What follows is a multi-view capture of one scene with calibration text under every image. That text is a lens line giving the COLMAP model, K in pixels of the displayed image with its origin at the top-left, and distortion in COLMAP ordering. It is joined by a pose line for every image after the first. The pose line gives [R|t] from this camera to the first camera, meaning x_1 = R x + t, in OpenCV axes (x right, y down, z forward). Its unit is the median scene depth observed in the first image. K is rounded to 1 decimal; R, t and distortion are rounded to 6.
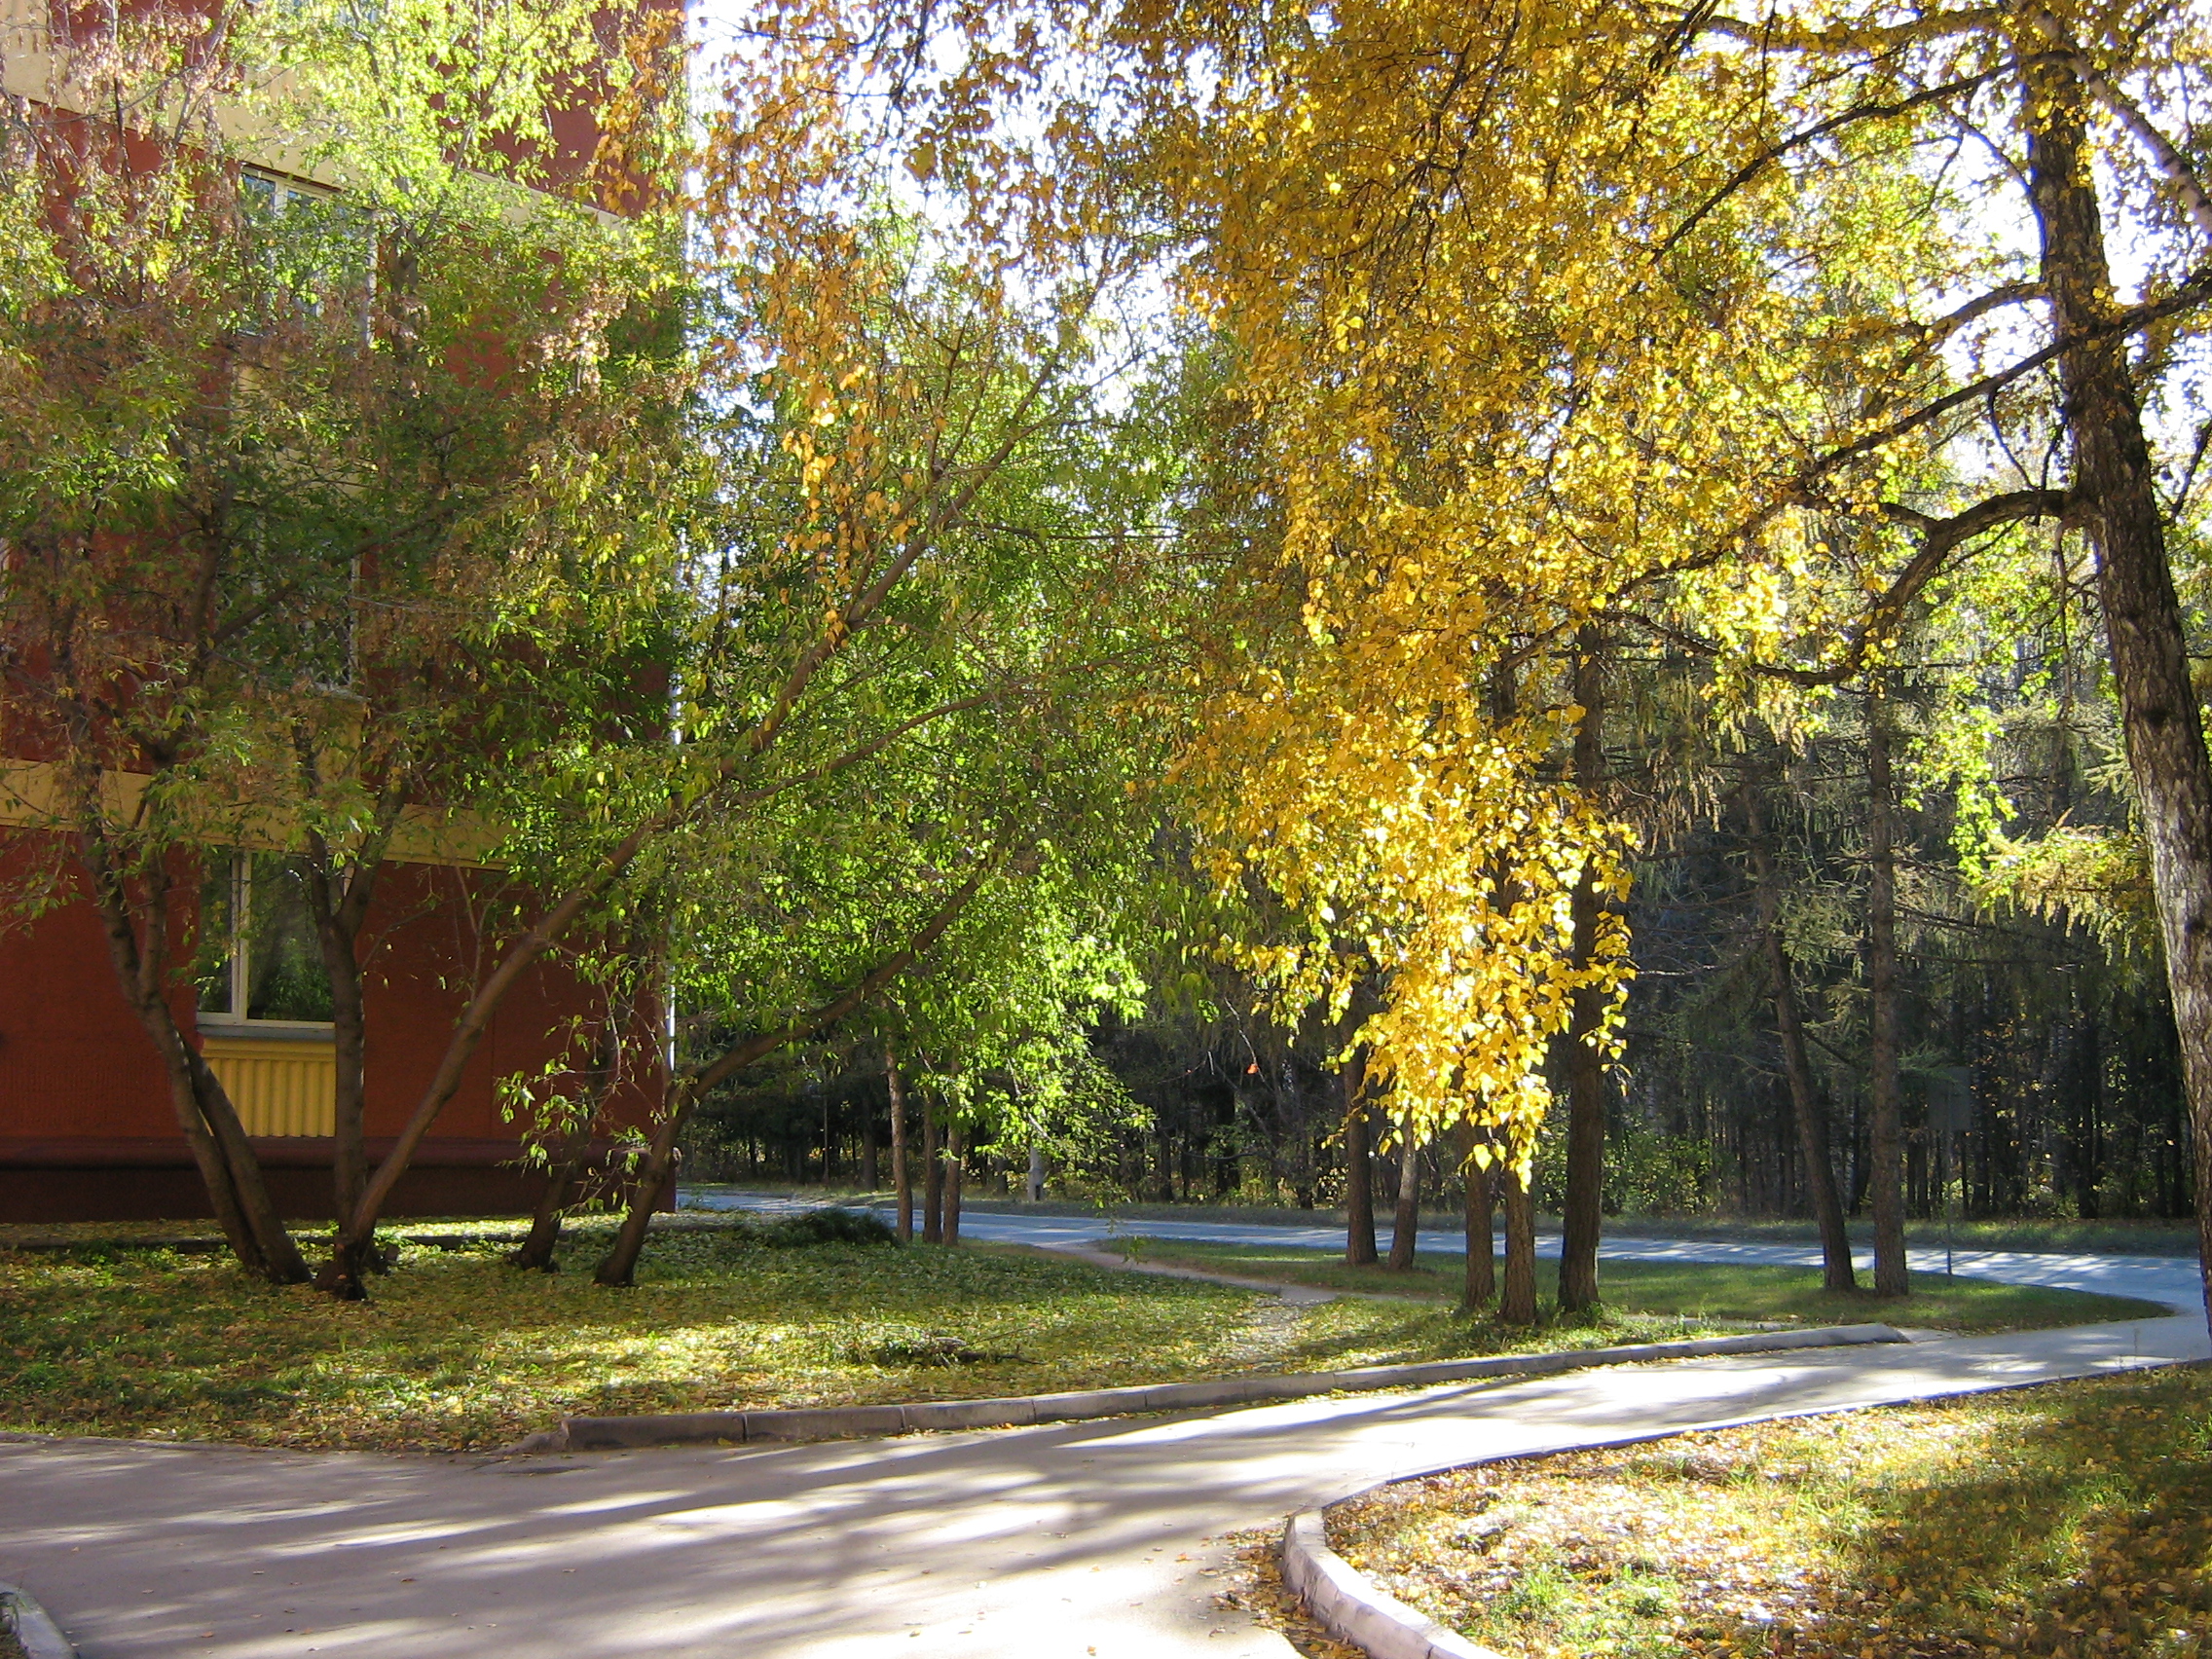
lens RADIAL K [[2552.5, 0, 1106.0], [0, 2552.5, 829.5], [0, 0, 1]] dist [-0.142138, 0.017087]
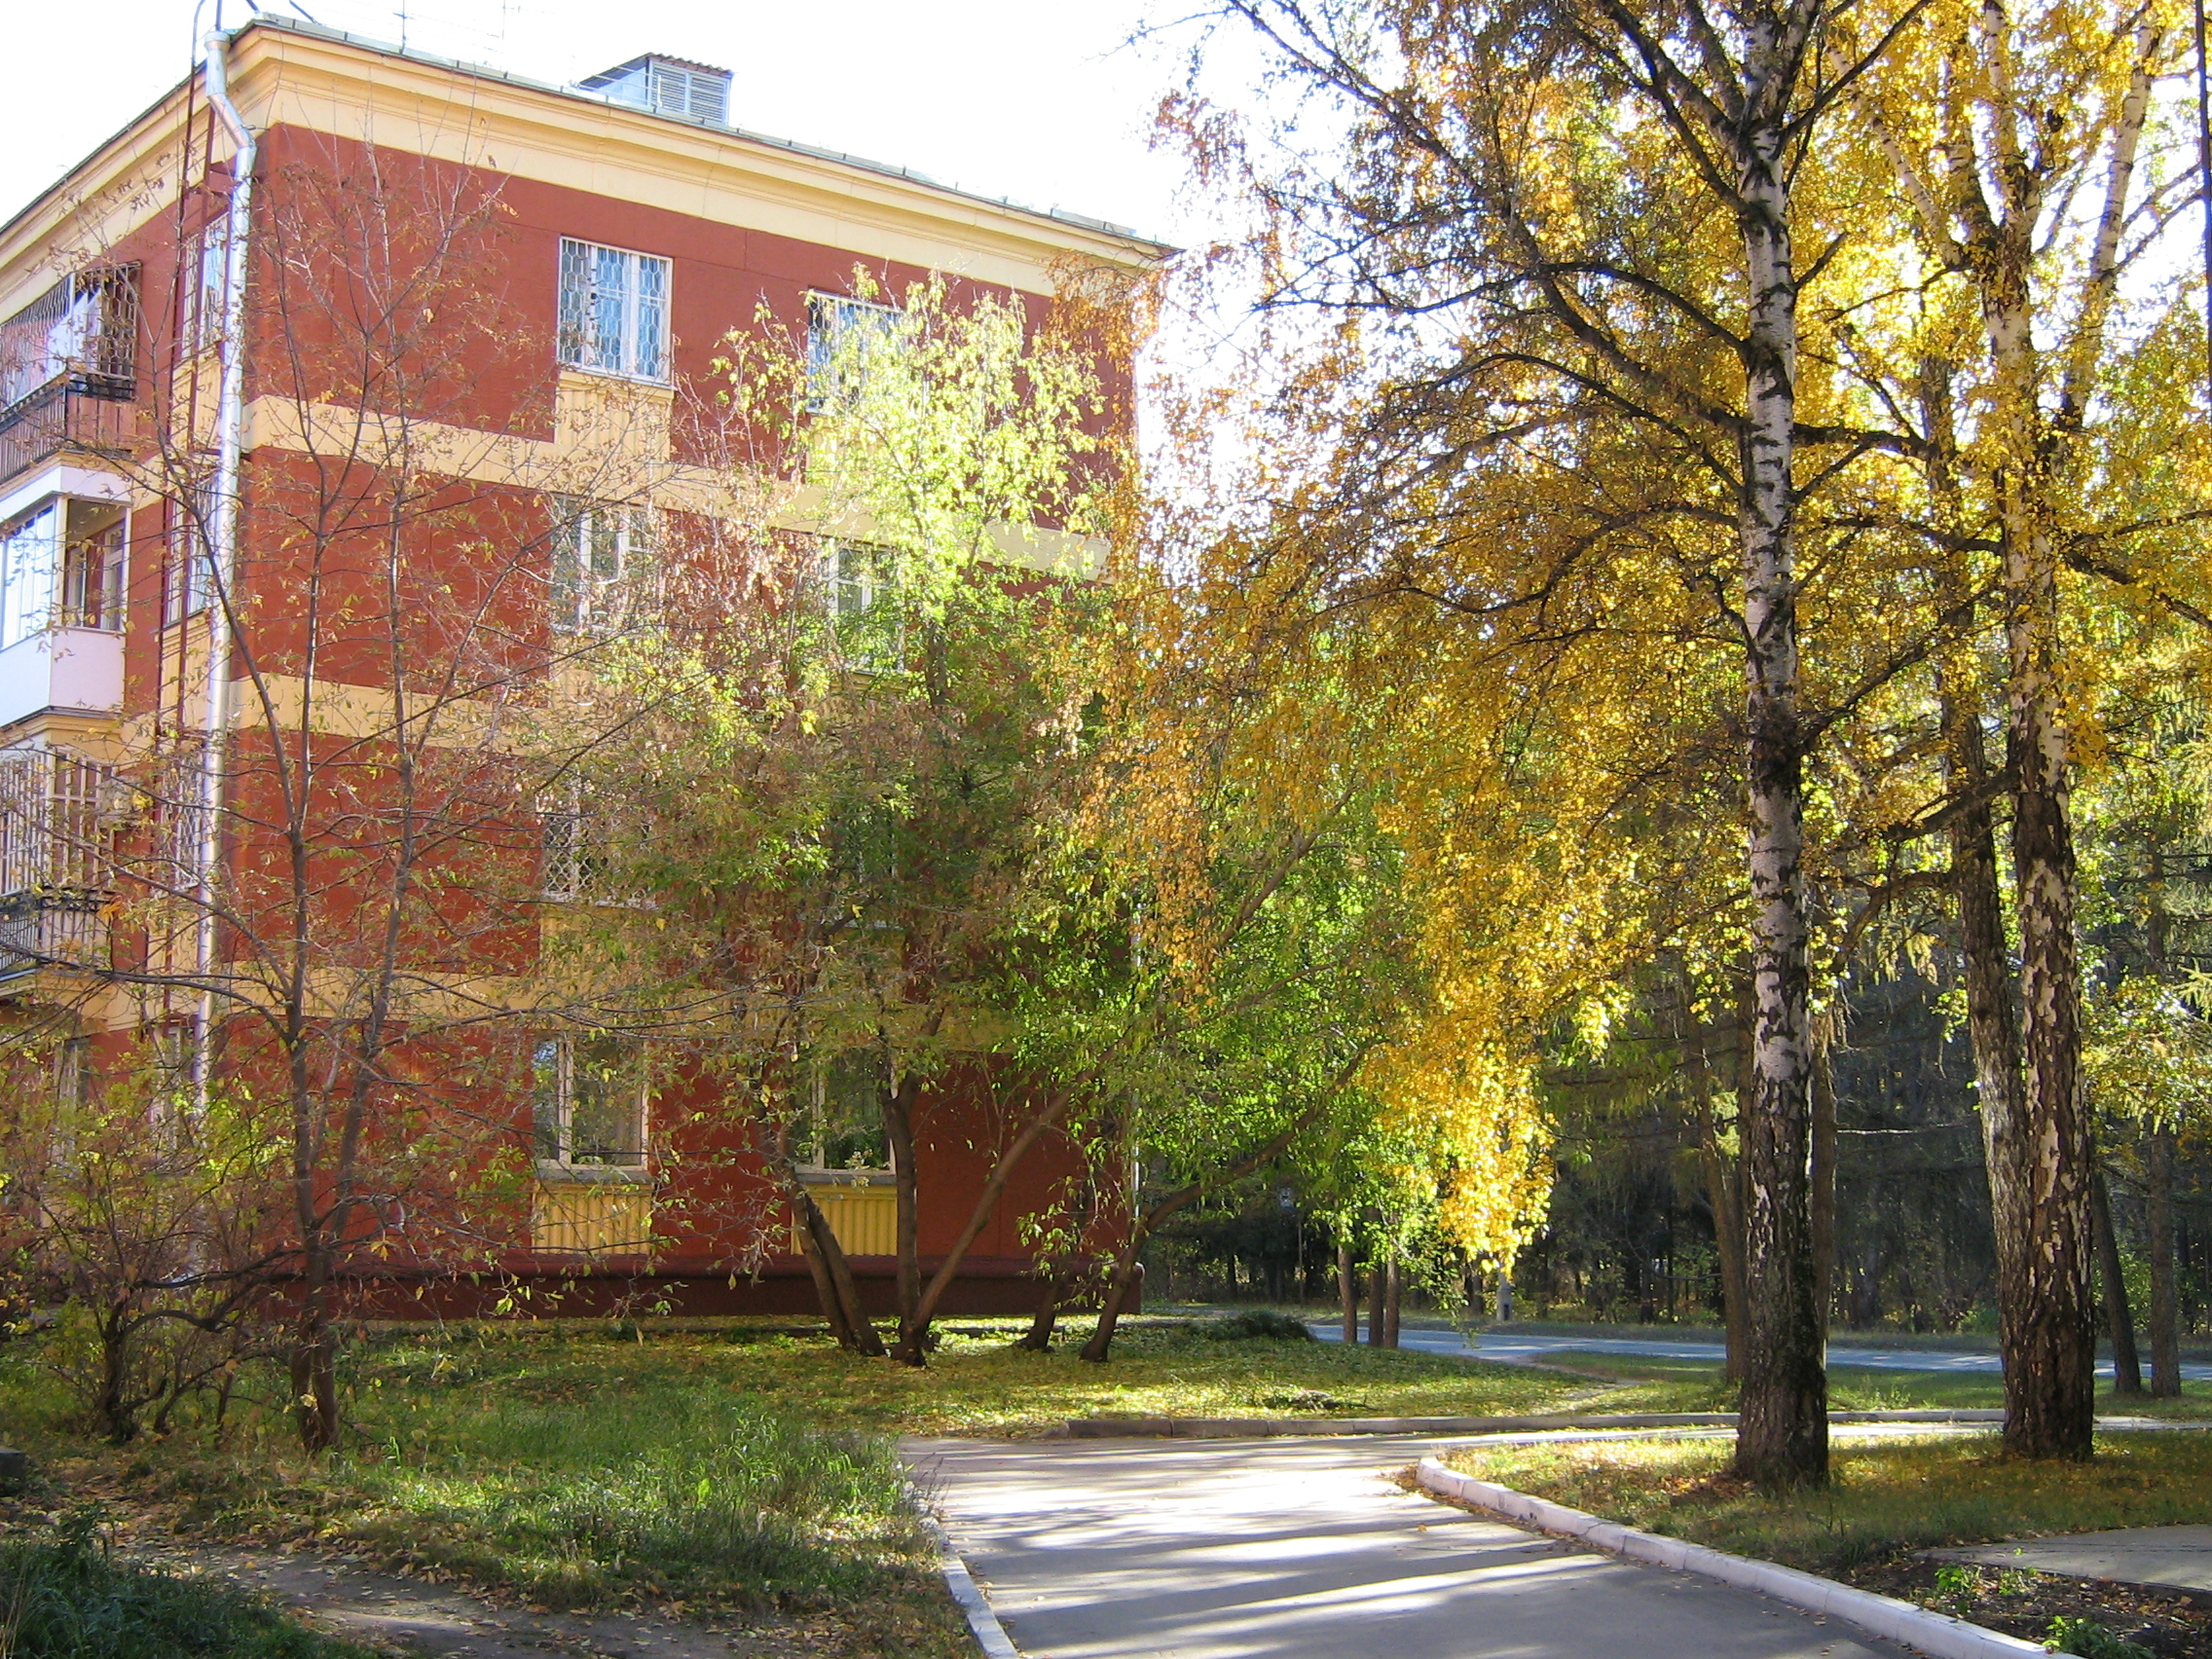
lens RADIAL K [[3209.0, 0, 1106.0], [0, 3209.0, 829.5], [0, 0, 1]] dist [-0.139808, 0.001449]
pose [[0.983068, -0.016235, -0.182518, 0.155240], [0.013912, 0.999805, -0.014002, -0.099415], [0.182710, 0.011226, 0.983103, -0.824138]]
